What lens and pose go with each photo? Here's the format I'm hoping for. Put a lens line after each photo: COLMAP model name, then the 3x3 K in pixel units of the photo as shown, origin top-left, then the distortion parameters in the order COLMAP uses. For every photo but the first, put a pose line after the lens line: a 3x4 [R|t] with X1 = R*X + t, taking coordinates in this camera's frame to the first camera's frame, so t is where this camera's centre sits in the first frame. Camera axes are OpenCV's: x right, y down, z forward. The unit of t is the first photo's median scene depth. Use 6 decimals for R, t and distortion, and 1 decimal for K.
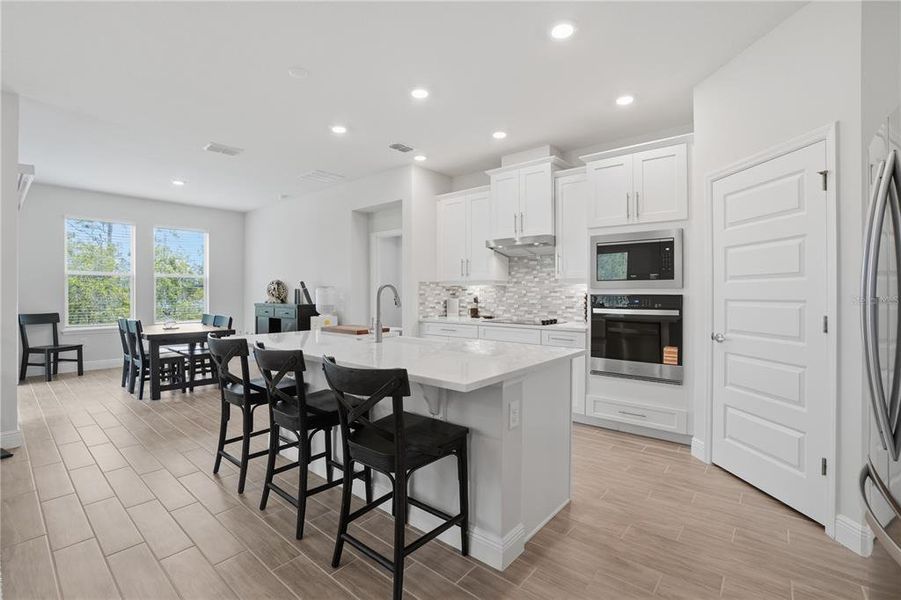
lens RADIAL K [[415.0, 0, 424.5], [0, 415.0, 291.4], [0, 0, 1]] dist [-0.019831, 0.000860]
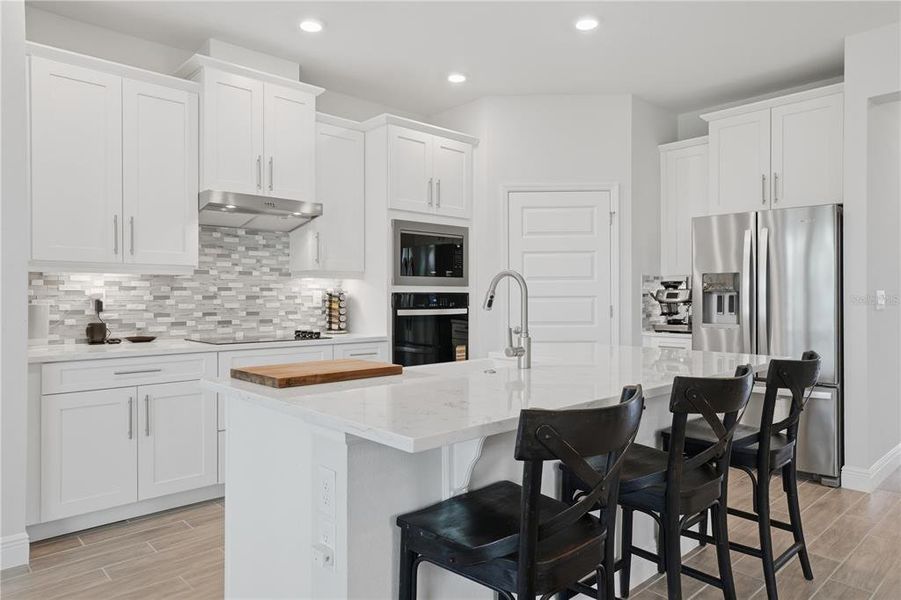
lens RADIAL K [[586.4, 0, 450.5], [0, 586.4, 300.0], [0, 0, 1]] dist [-0.000996, 0.000828]
pose [[0.073736, -0.006378, 0.997257, -0.623589], [-0.002221, 0.999976, 0.006560, 0.012009], [-0.997275, -0.002699, 0.073720, 0.709137]]
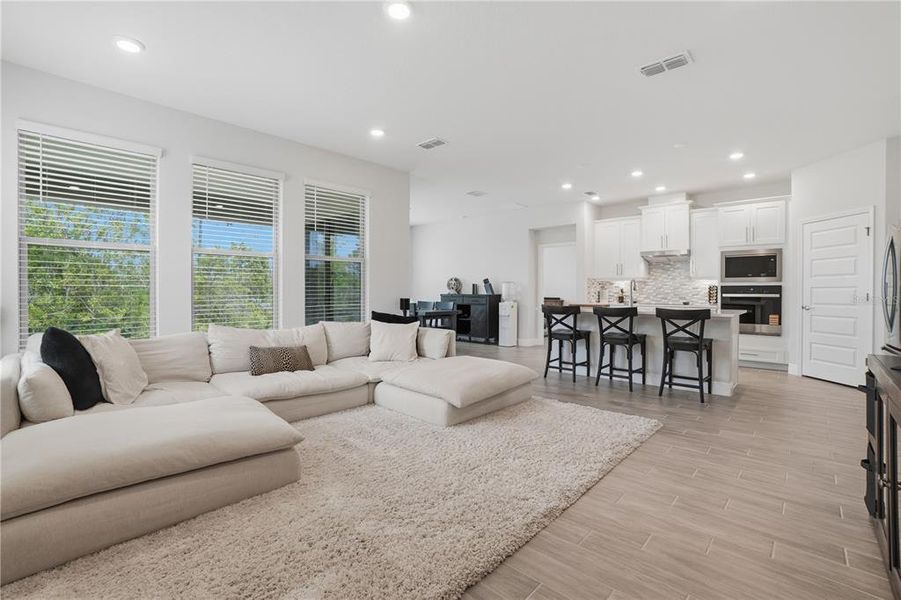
lens RADIAL K [[400.1, 0, 457.6], [0, 400.1, 293.5], [0, 0, 1]] dist [0.000024, 0.000085]
pose [[0.999999, 0.001030, -0.000081, -0.590126], [-0.001029, 0.999938, 0.011072, 0.018844], [0.000092, -0.011072, 0.999939, -0.557339]]
